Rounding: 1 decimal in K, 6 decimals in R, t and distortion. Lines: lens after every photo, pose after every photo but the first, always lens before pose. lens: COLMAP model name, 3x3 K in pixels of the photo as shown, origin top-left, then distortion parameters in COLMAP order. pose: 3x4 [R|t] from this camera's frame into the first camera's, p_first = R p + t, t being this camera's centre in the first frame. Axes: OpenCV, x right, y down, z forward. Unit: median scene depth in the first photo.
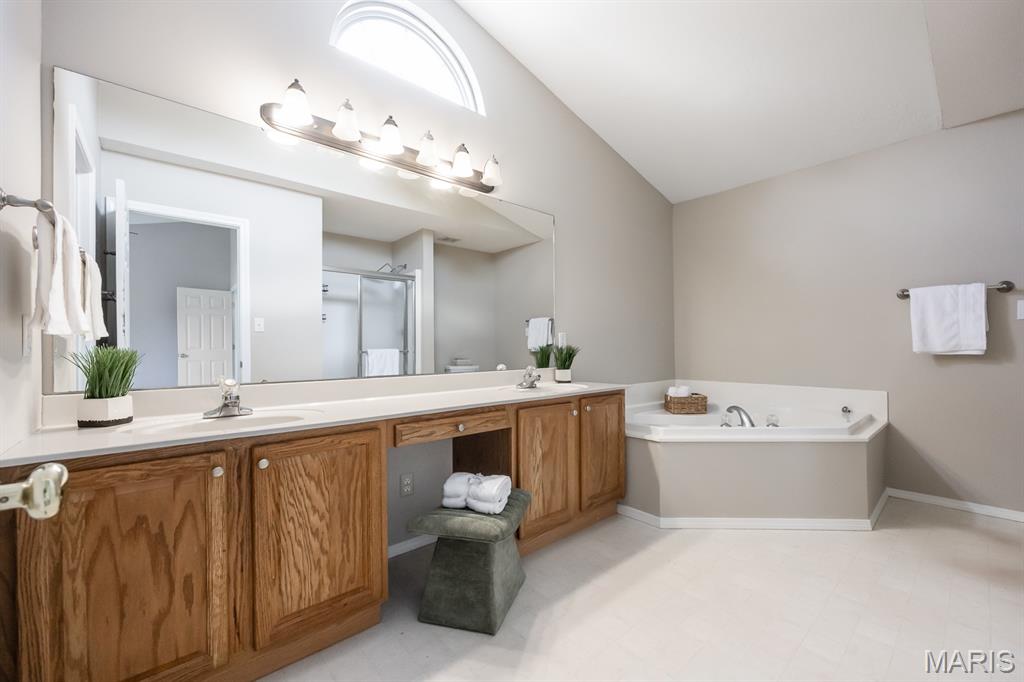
lens RADIAL K [[396.1, 0, 528.6], [0, 396.1, 342.1], [0, 0, 1]] dist [0.001312, -0.000135]
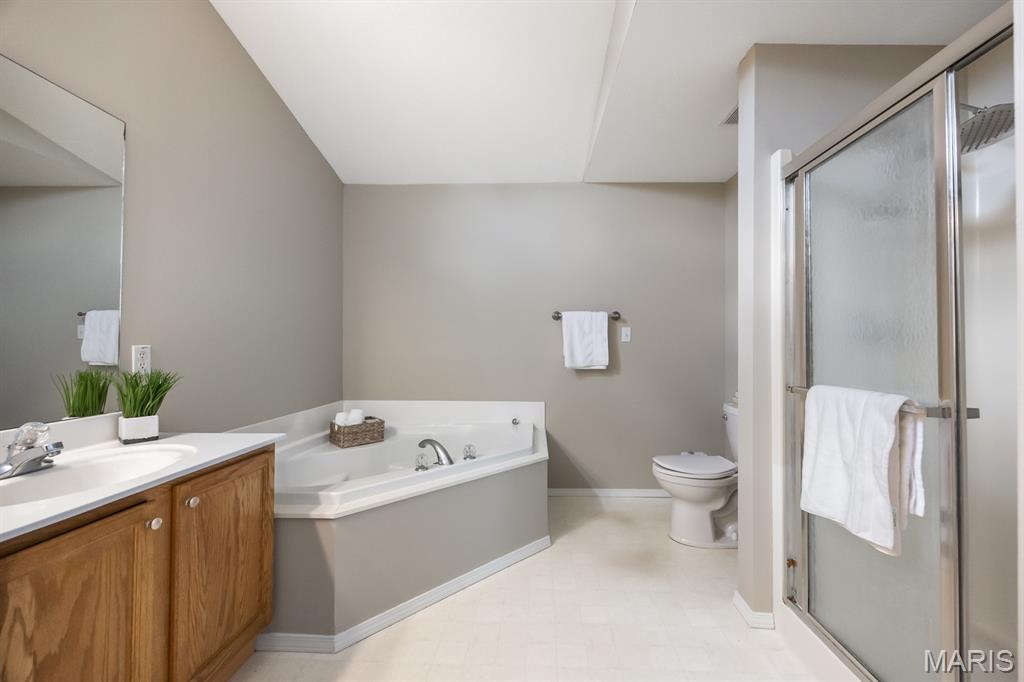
lens RADIAL K [[396.1, 0, 528.6], [0, 396.1, 342.1], [0, 0, 1]] dist [0.001312, -0.000135]
pose [[0.681141, 0.015761, 0.731982, 0.059883], [-0.010549, 0.999876, -0.011713, -0.033398], [-0.732076, 0.000257, 0.681223, 0.300084]]
